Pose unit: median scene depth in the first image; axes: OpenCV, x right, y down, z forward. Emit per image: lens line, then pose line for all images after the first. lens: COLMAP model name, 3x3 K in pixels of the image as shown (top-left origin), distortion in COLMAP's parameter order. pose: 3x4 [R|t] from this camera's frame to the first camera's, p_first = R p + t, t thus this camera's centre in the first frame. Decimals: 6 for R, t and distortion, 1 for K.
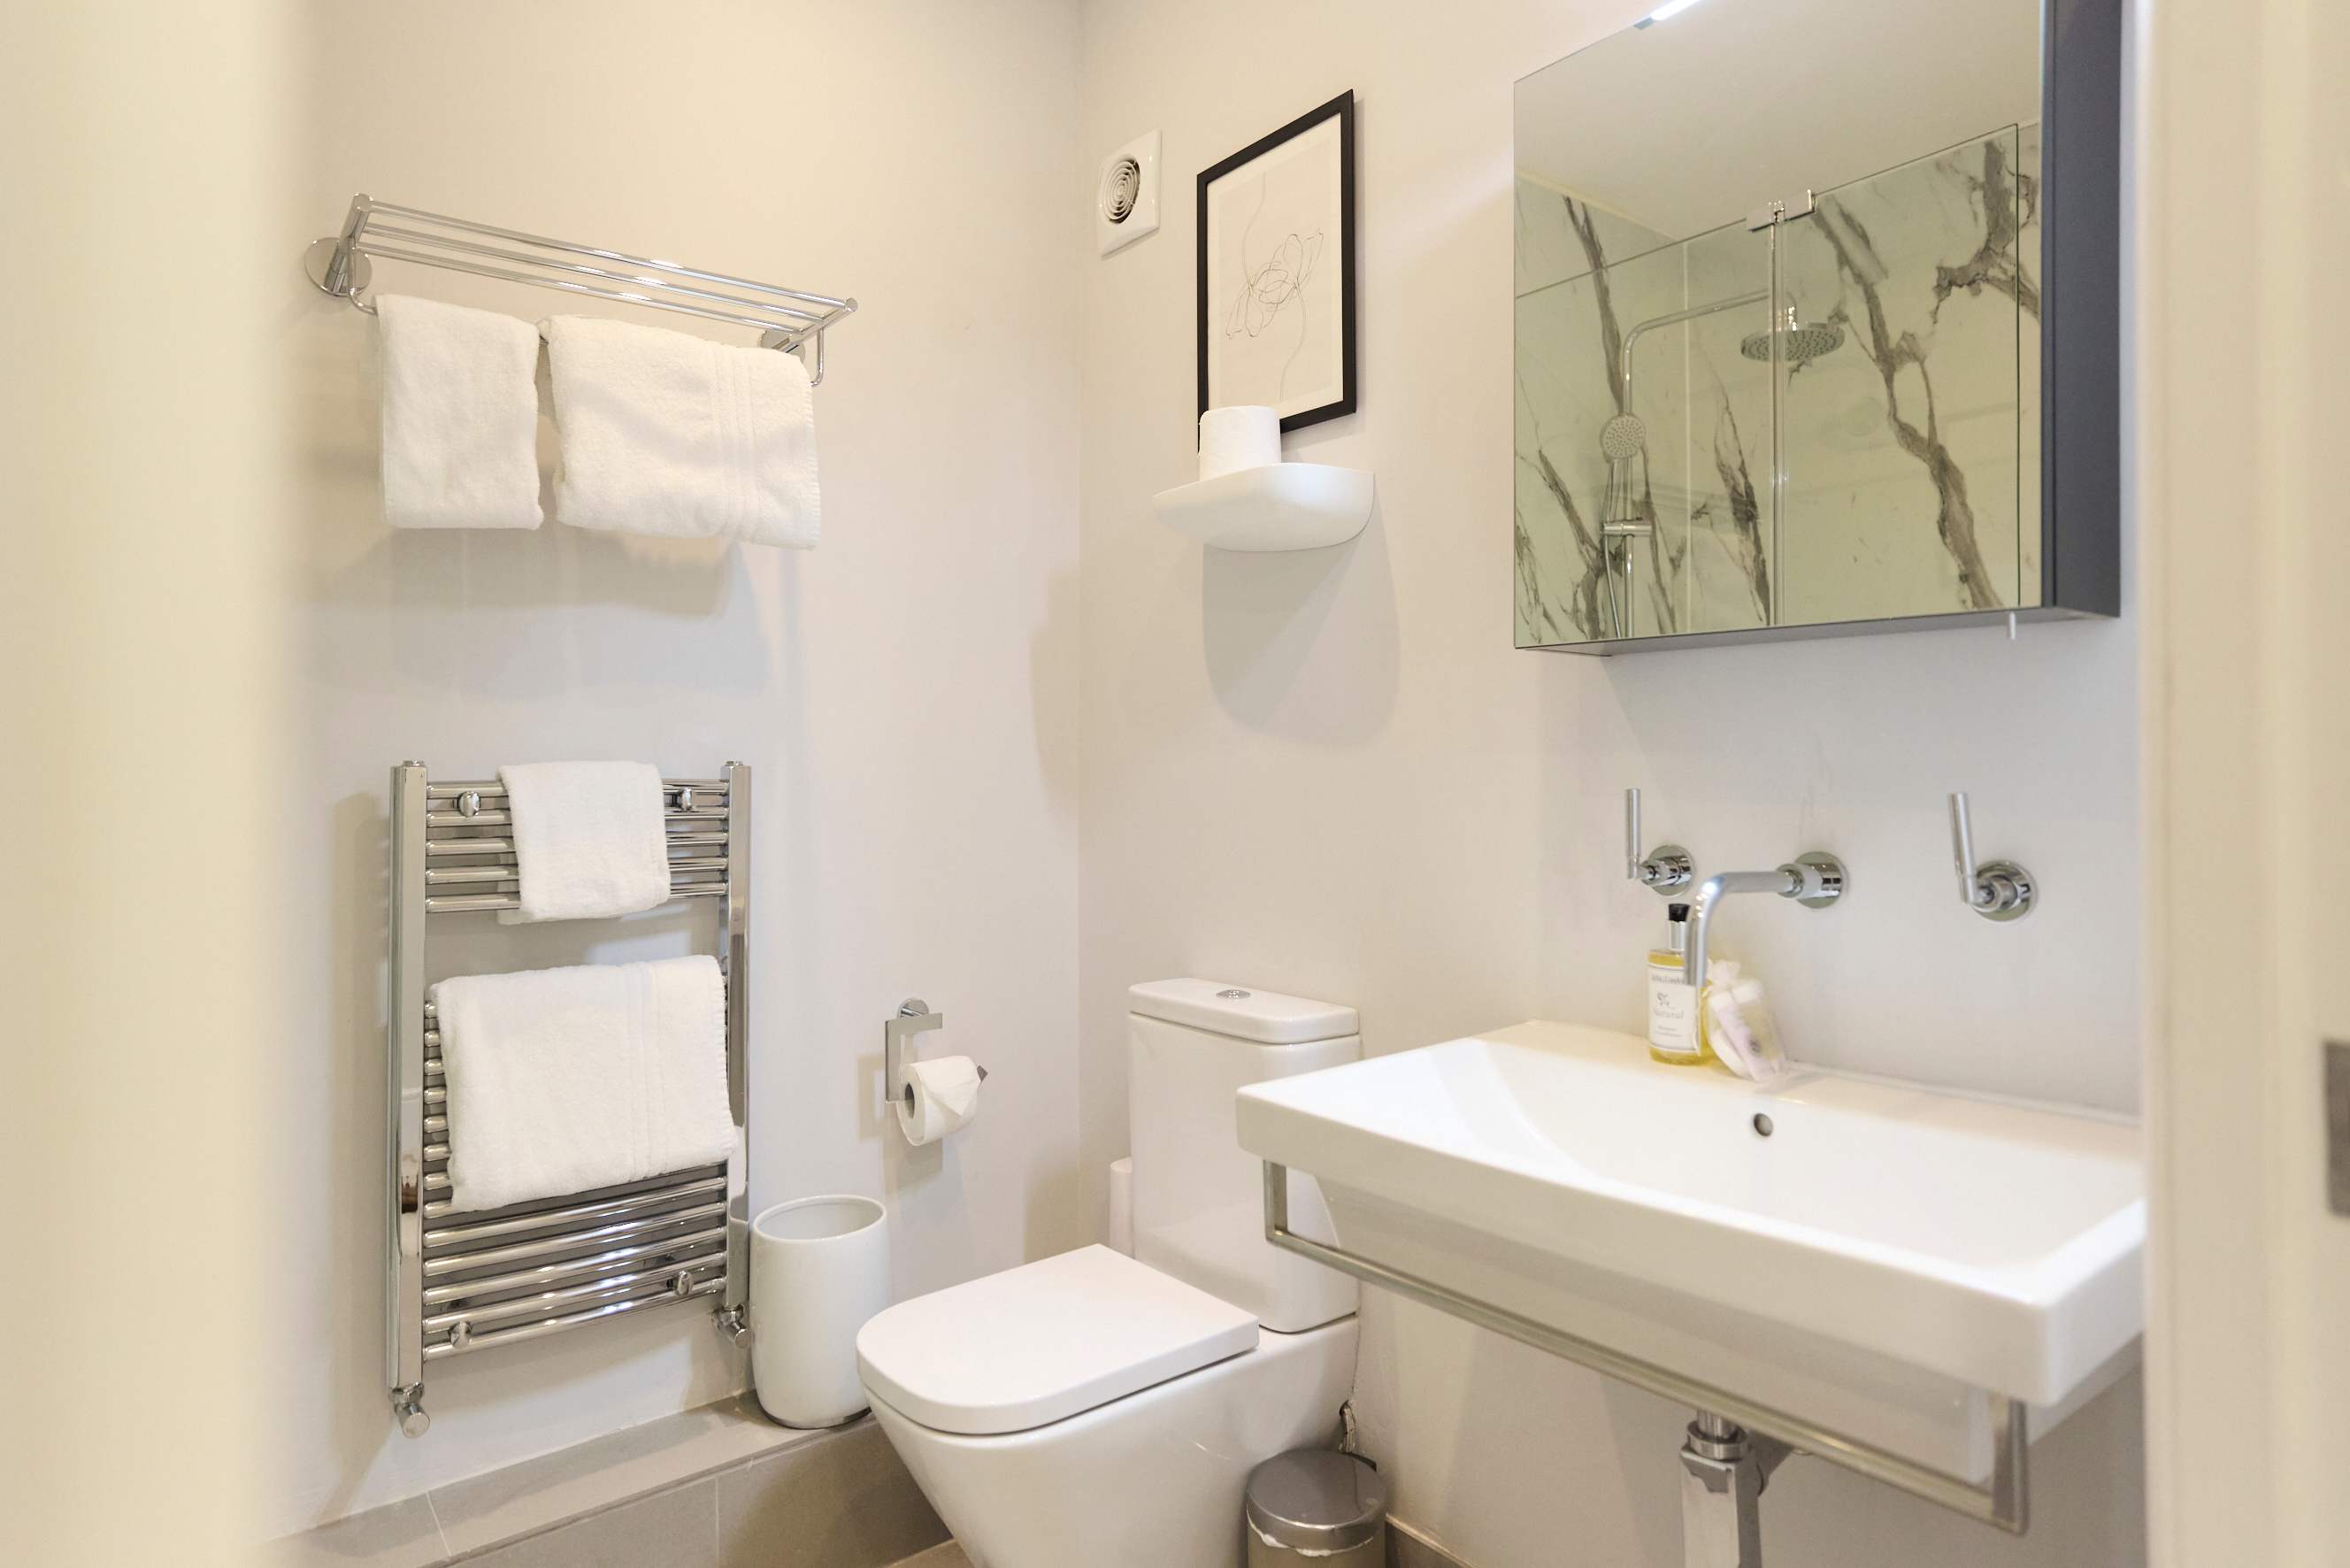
lens RADIAL K [[1372.8, 0, 1180.2], [0, 1372.8, 736.4], [0, 0, 1]] dist [-0.008168, 0.005359]
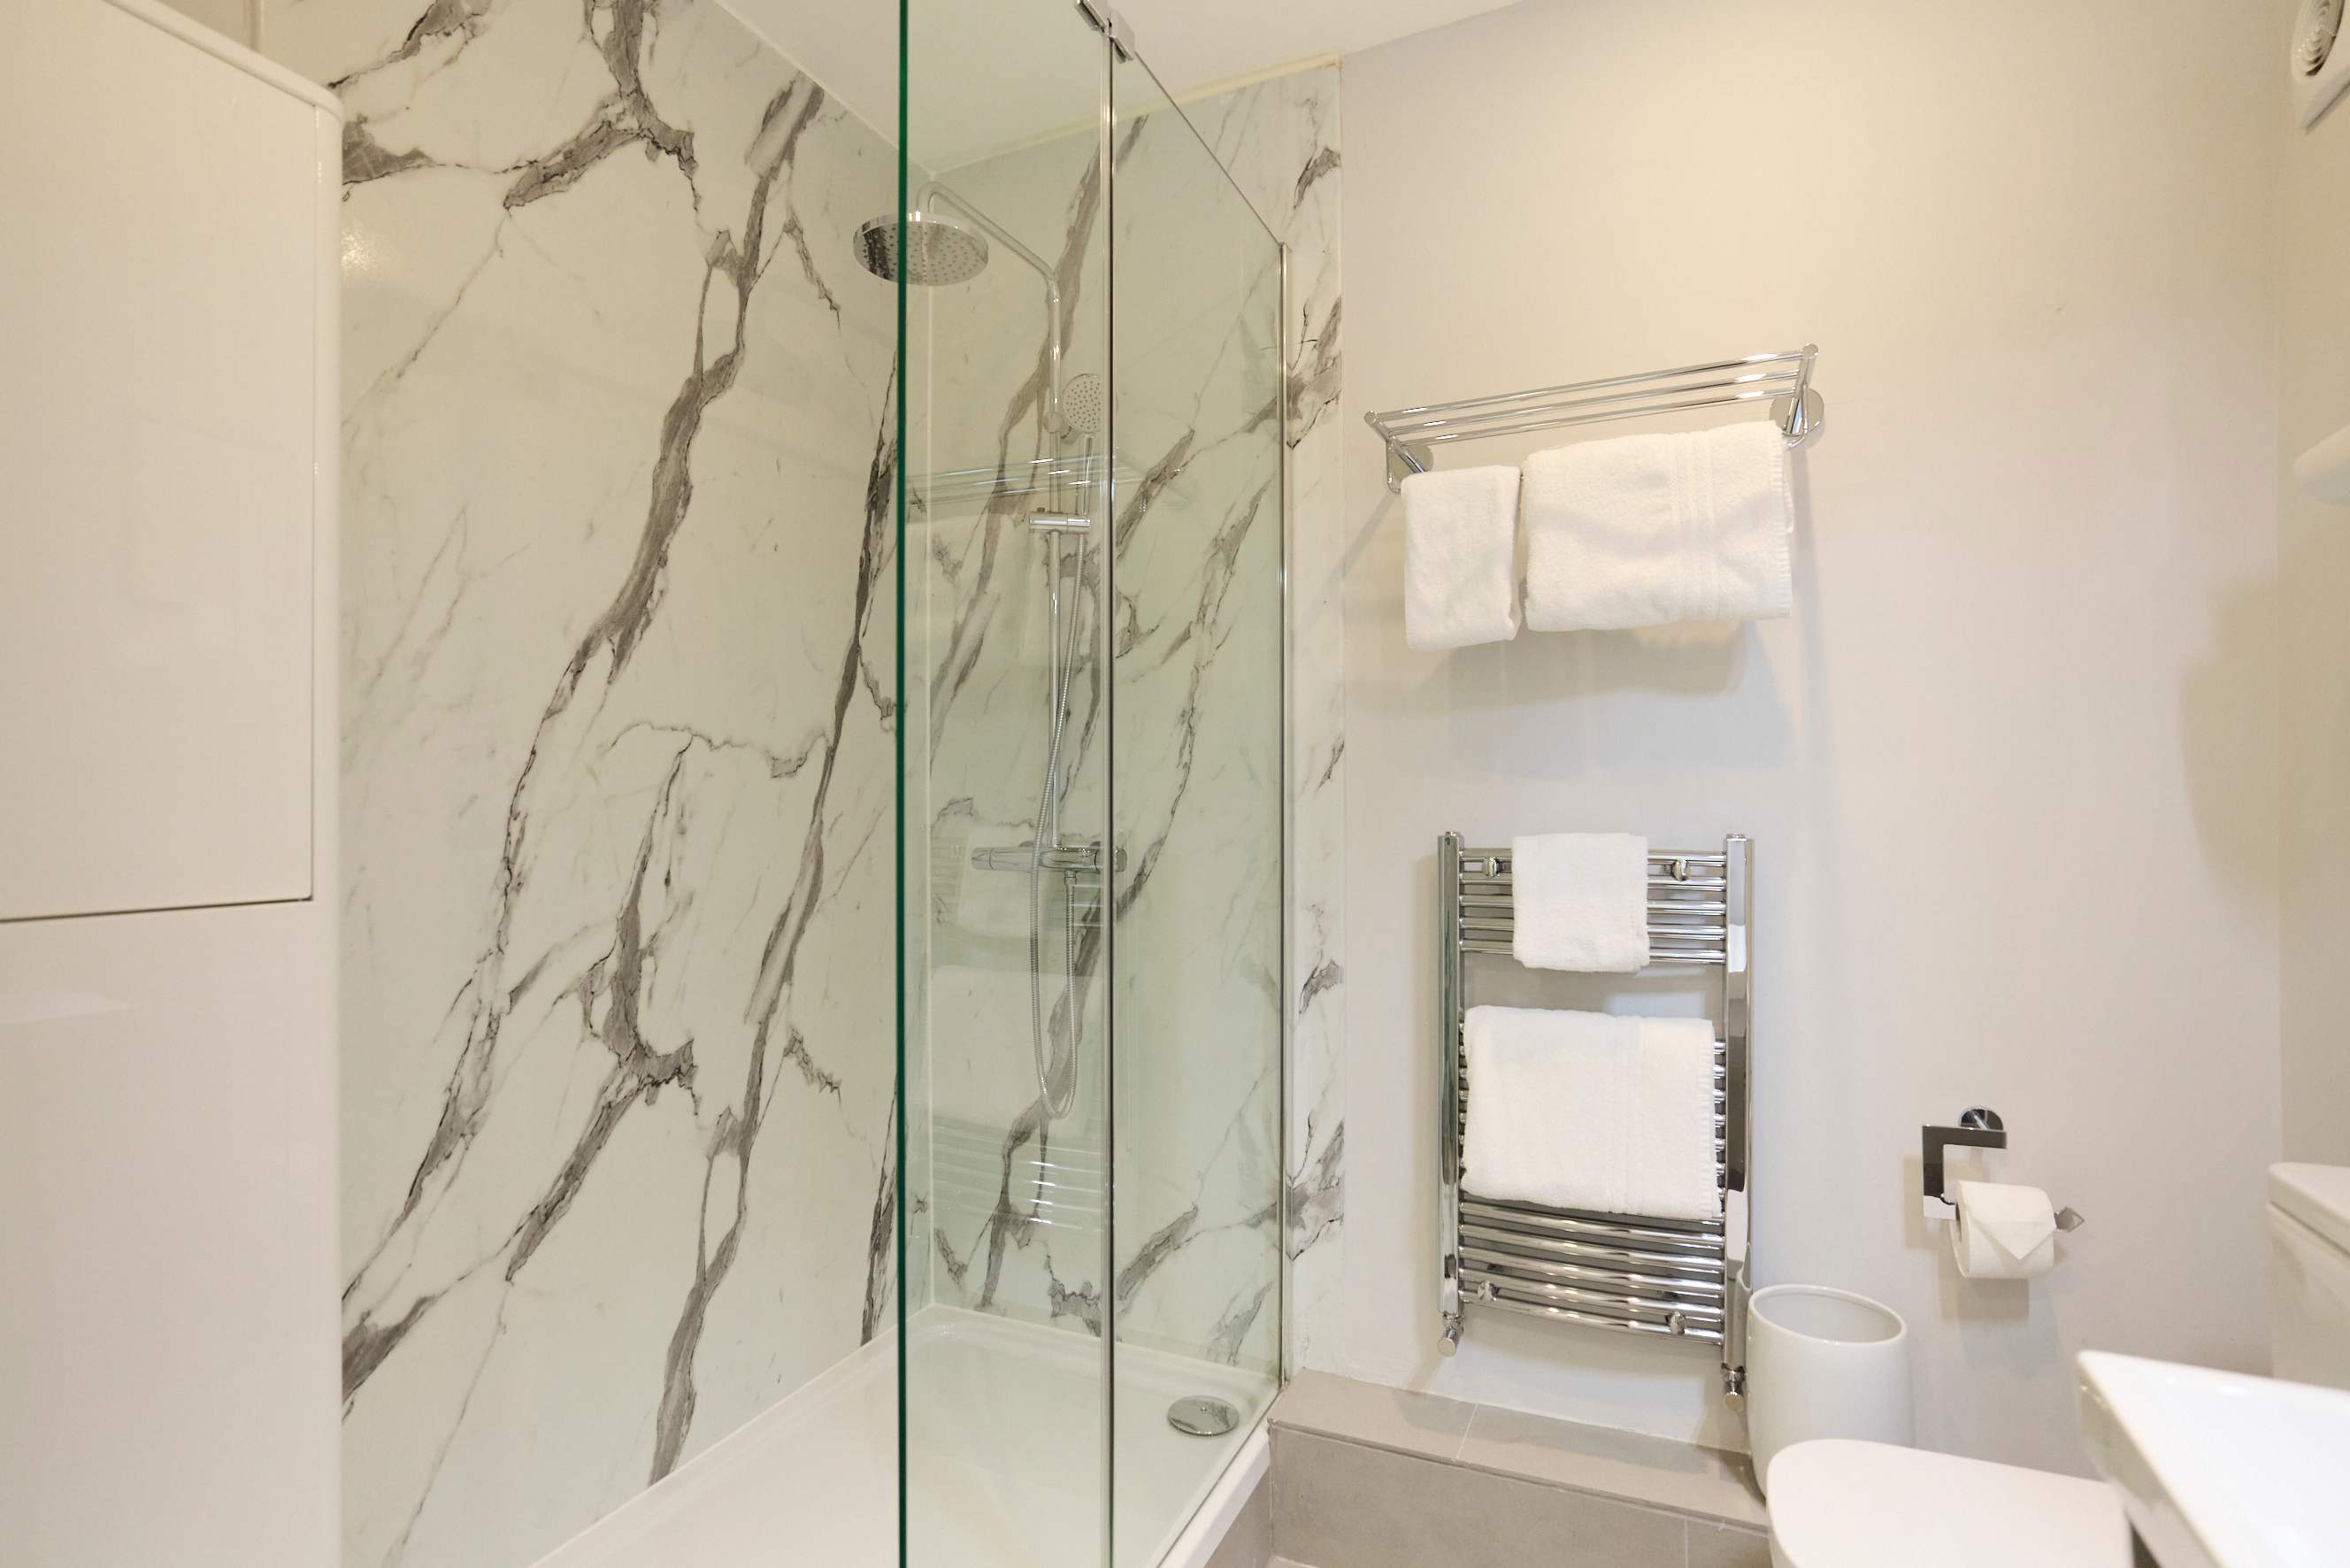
lens RADIAL K [[1160.0, 0, 1162.3], [0, 1160.0, 788.4], [0, 0, 1]] dist [-0.028741, 0.013759]
pose [[0.445443, -0.009806, -0.895257, 0.252902], [0.019658, 0.999806, -0.001170, -0.023268], [0.895095, -0.017078, 0.445549, 0.240886]]
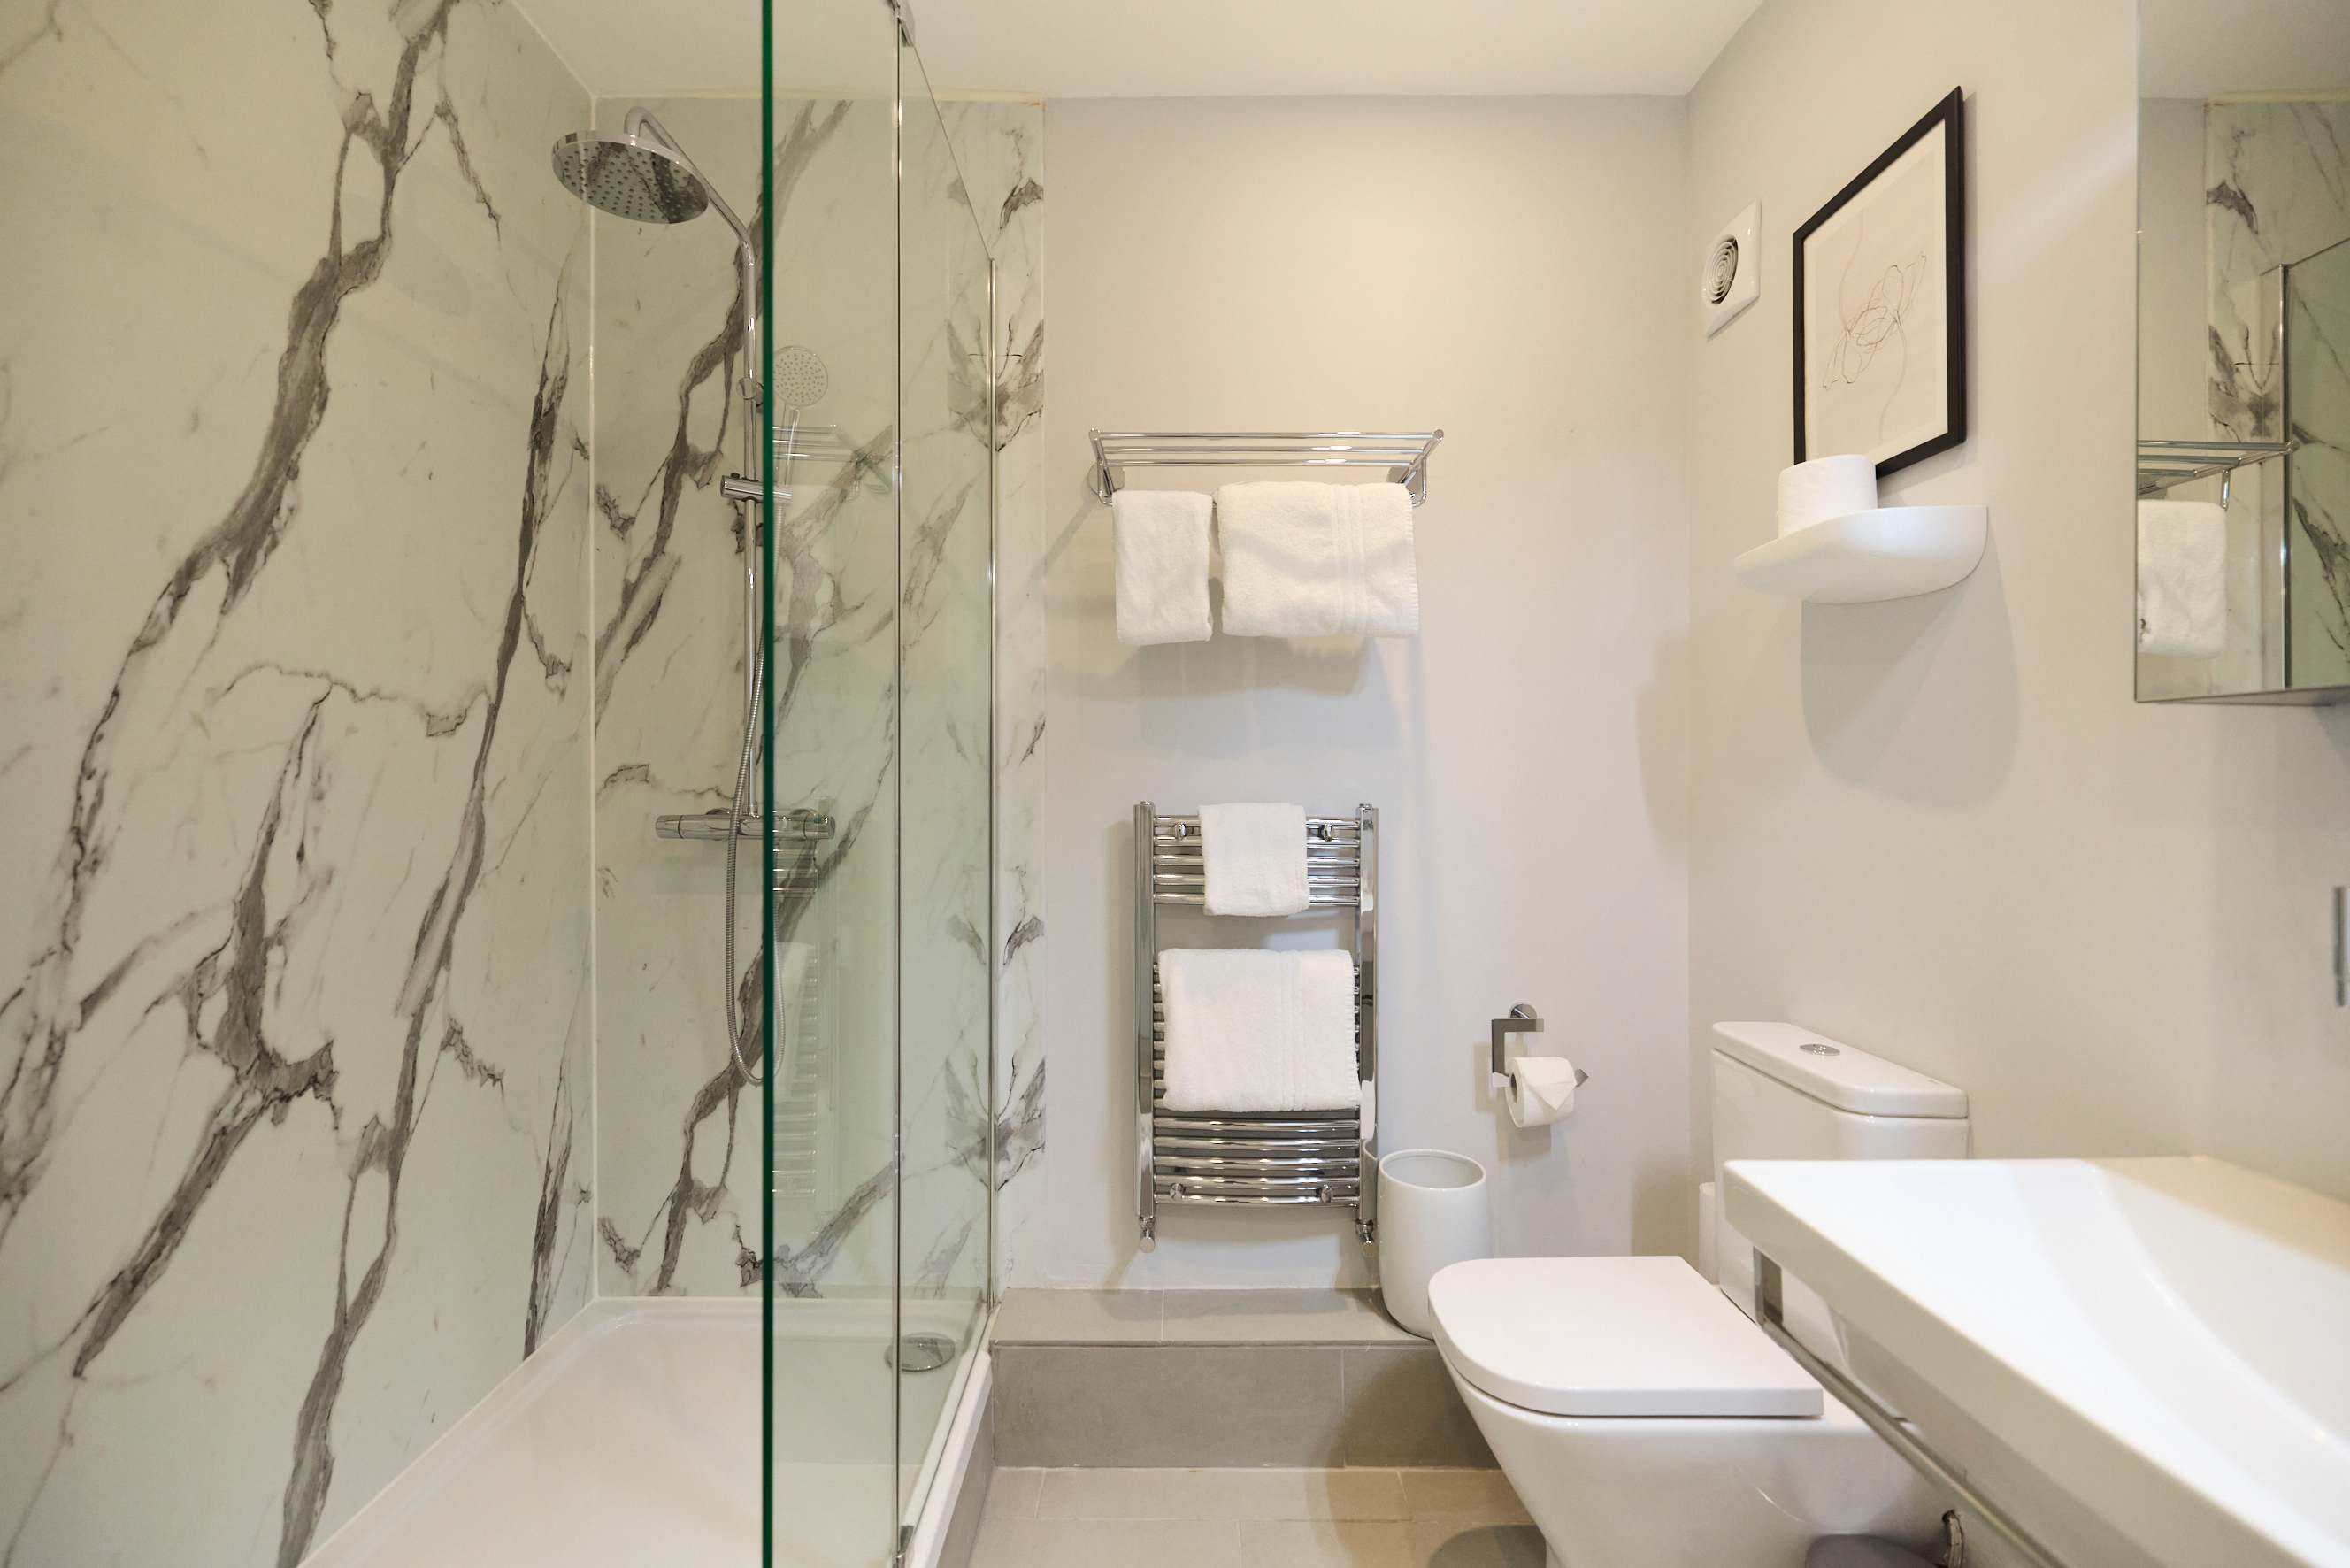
lens RADIAL K [[1023.1, 0, 1173.7], [0, 1023.1, 774.5], [0, 0, 1]] dist [0.005776, -0.000703]
pose [[0.780083, 0.008514, -0.625618, 0.143326], [-0.001594, 0.999931, 0.011620, -0.021247], [0.625673, -0.008067, 0.780043, 0.131003]]
